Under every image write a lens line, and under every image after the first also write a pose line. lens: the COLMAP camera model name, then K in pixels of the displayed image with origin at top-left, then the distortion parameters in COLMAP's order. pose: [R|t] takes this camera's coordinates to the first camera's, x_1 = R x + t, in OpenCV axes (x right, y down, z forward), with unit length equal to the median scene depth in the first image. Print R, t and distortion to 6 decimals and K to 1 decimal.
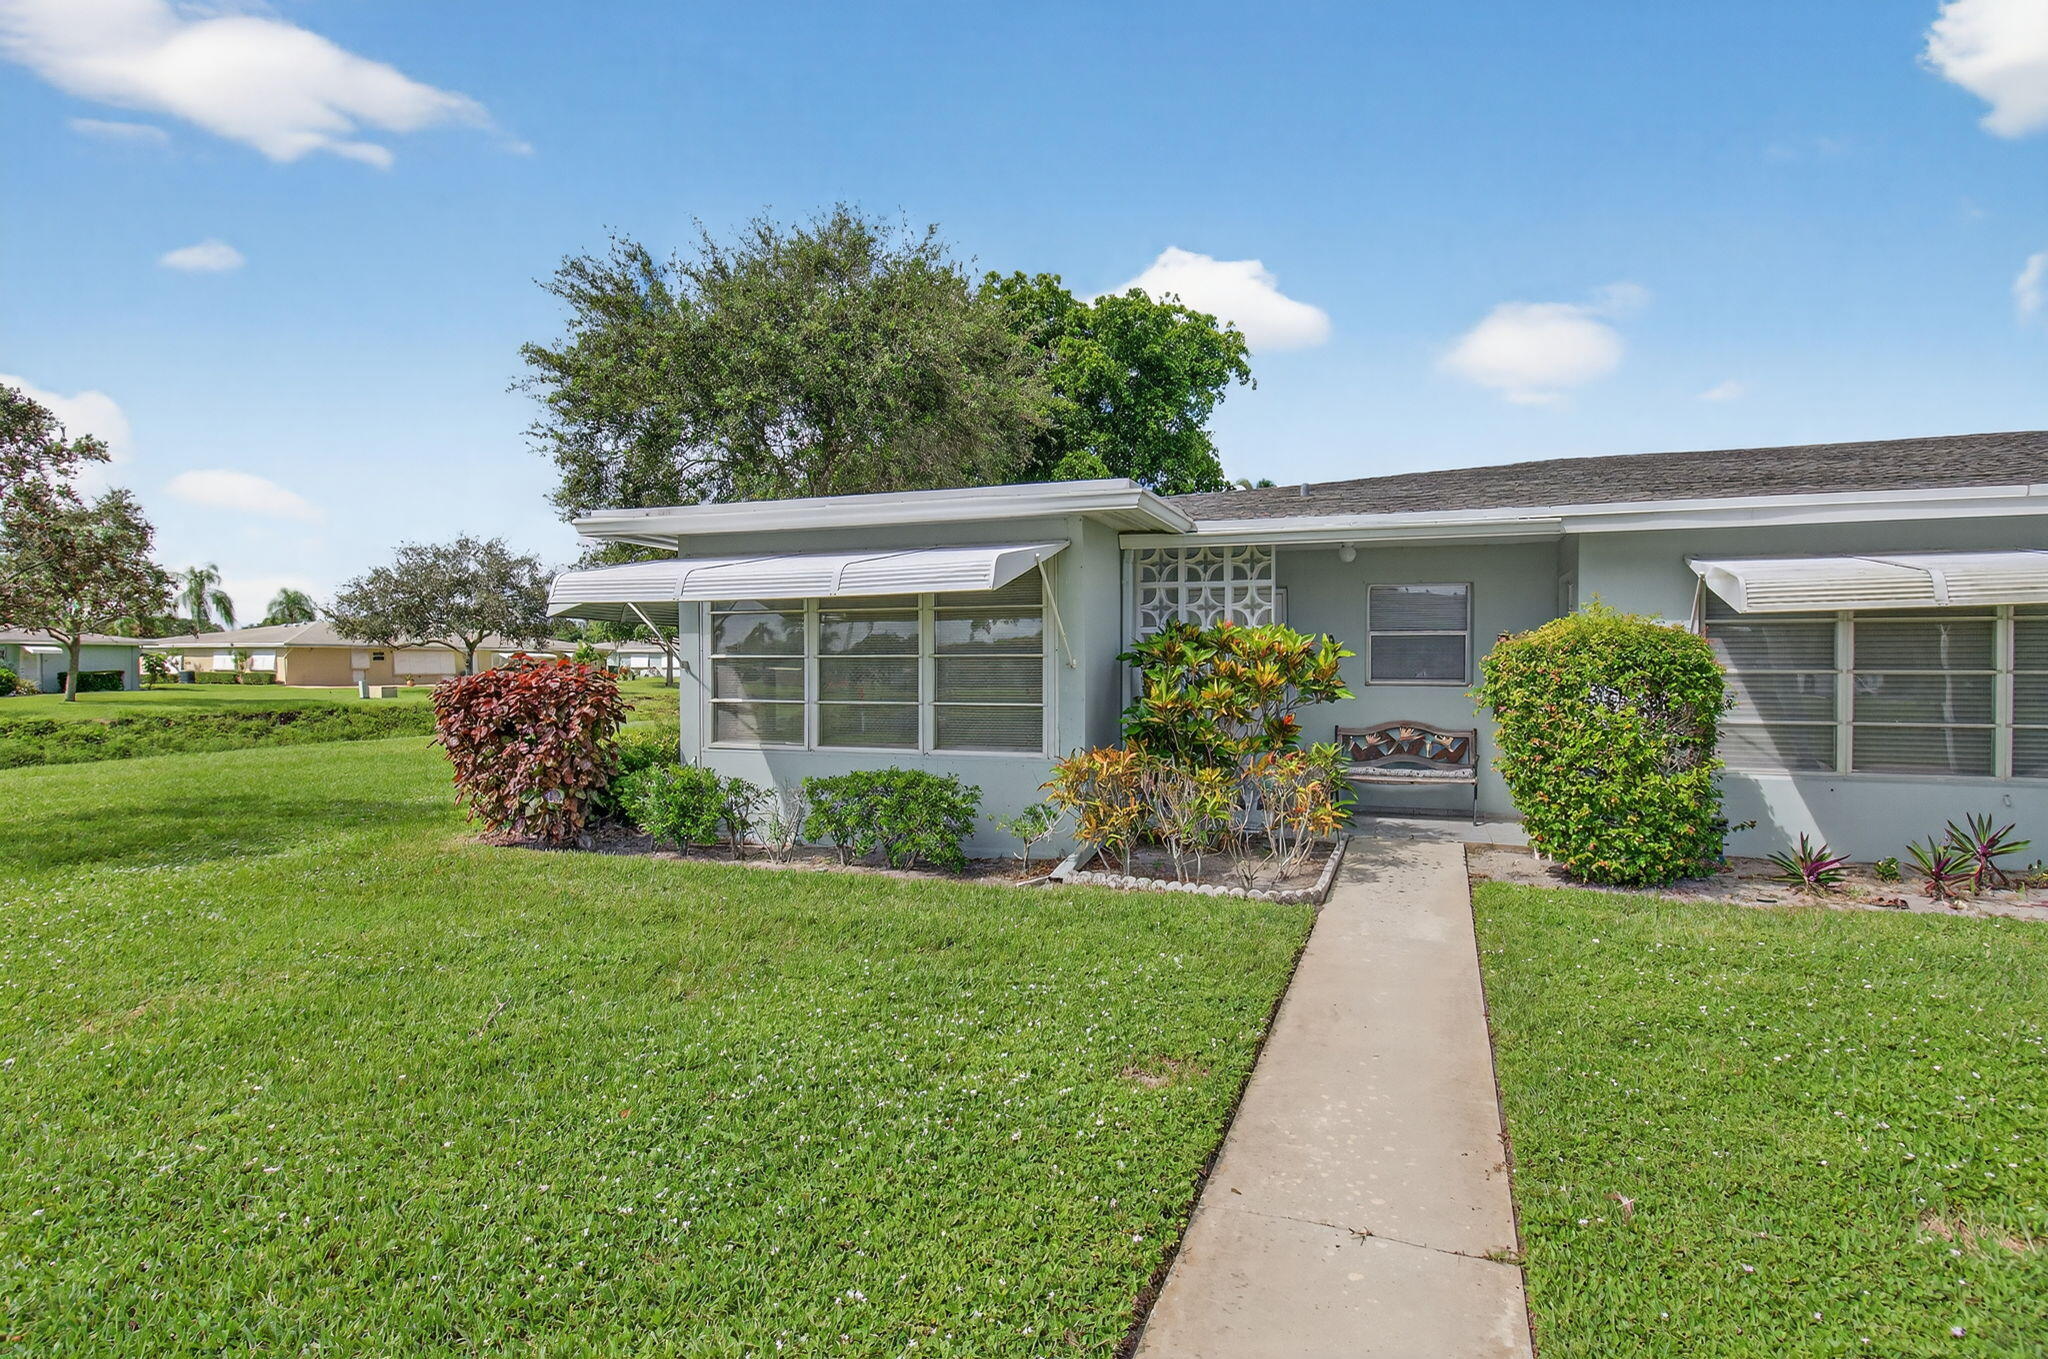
lens RADIAL K [[1019.2, 0, 988.0], [0, 1019.2, 684.1], [0, 0, 1]] dist [-0.002185, -0.000315]
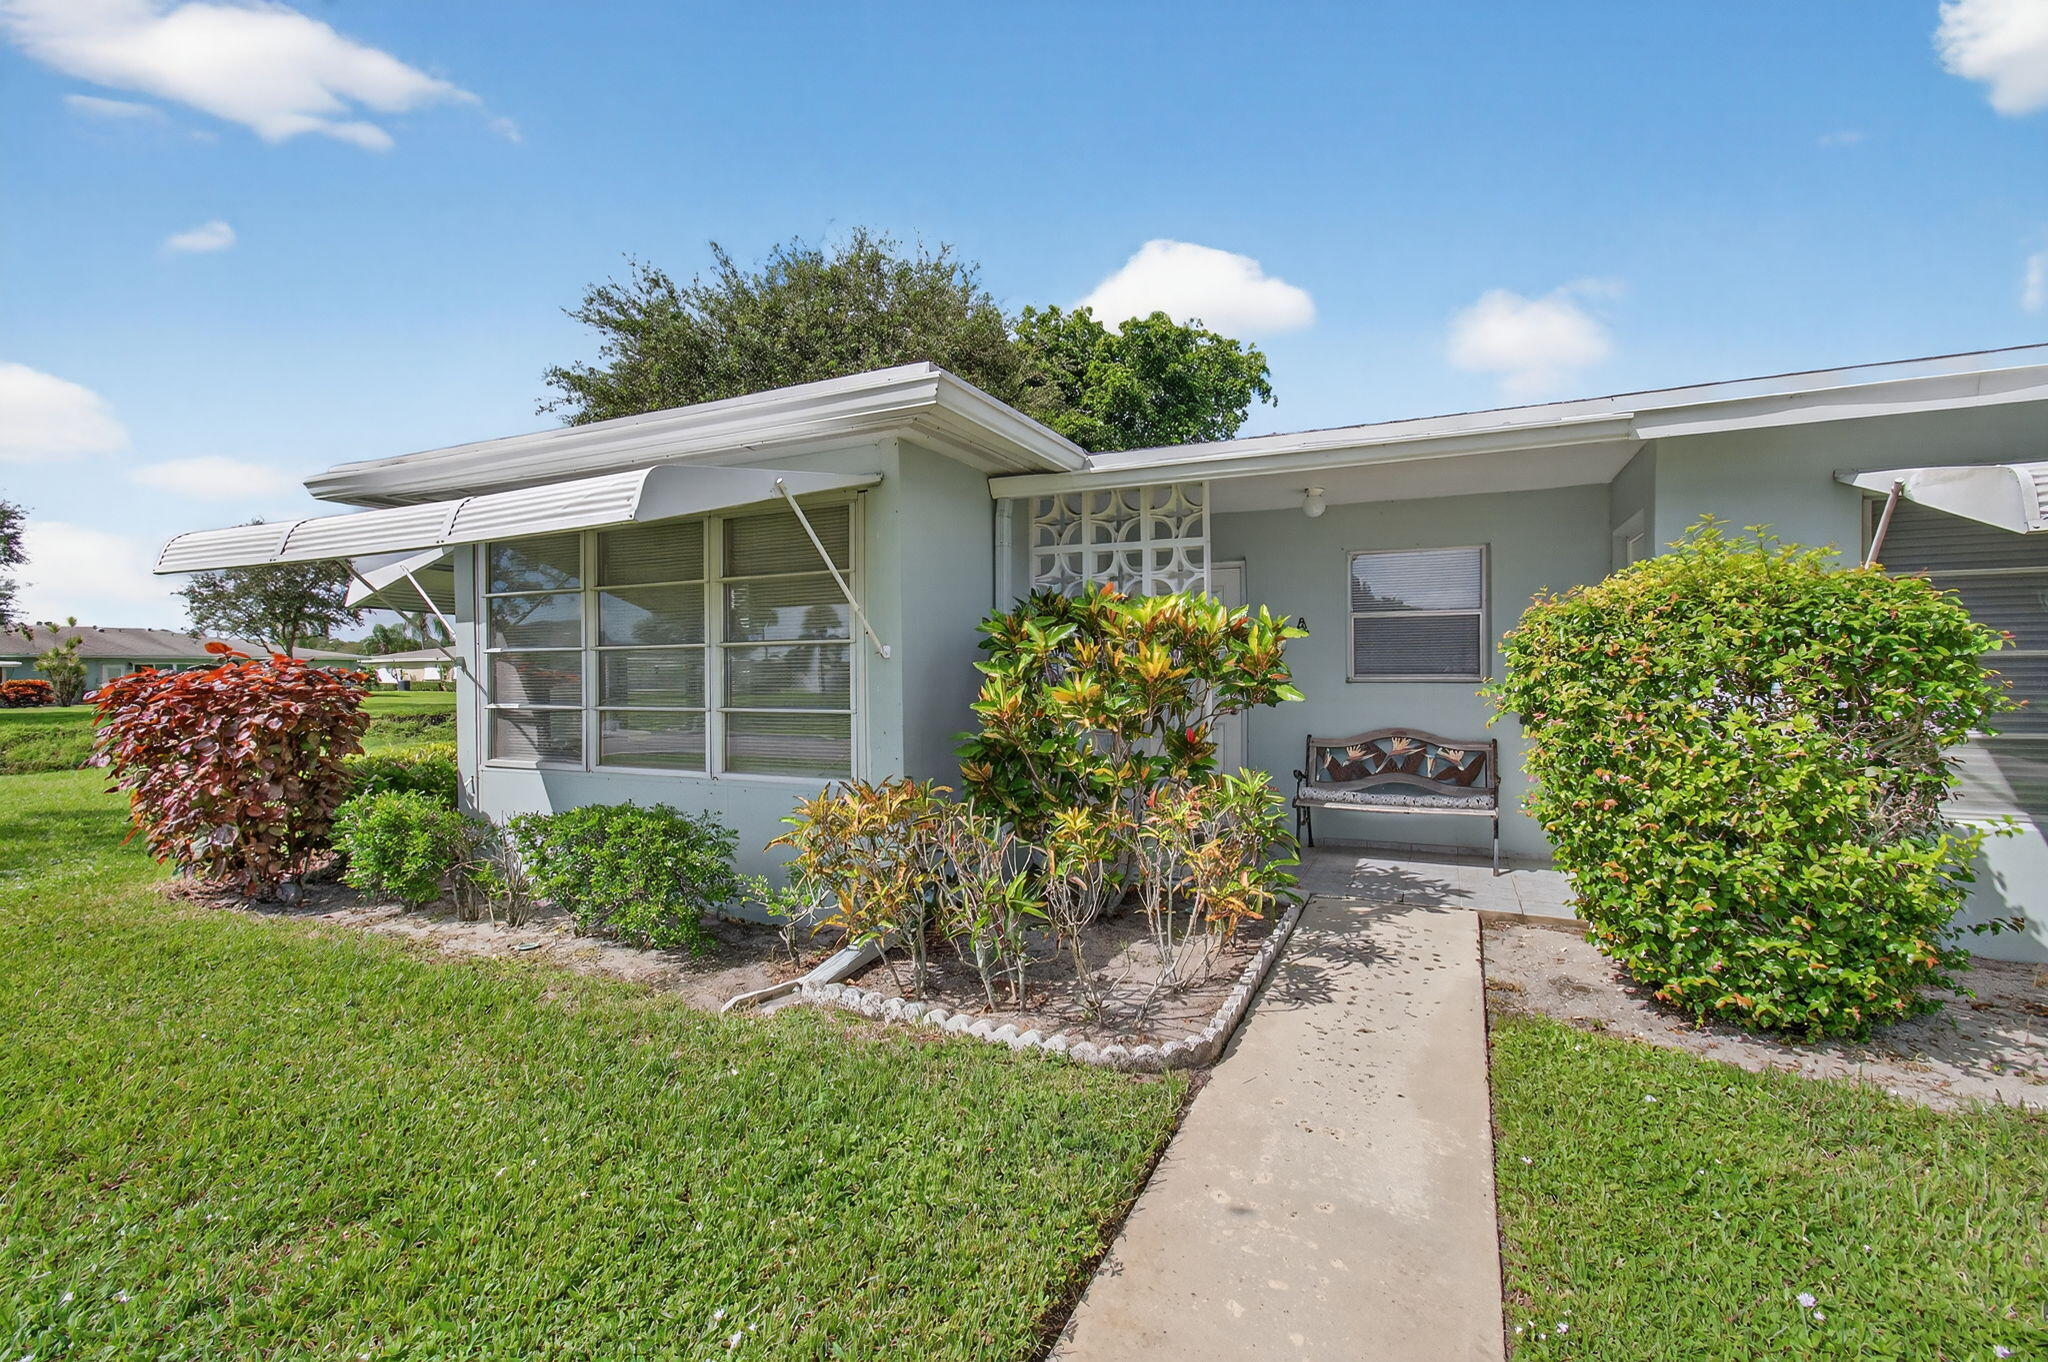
lens RADIAL K [[945.8, 0, 939.1], [0, 945.8, 681.1], [0, 0, 1]] dist [-0.044281, 0.029479]
pose [[0.995866, -0.007050, -0.090562, 0.169188], [0.006555, 0.999962, -0.005762, 0.003453], [0.090599, 0.005144, 0.995874, 0.351733]]
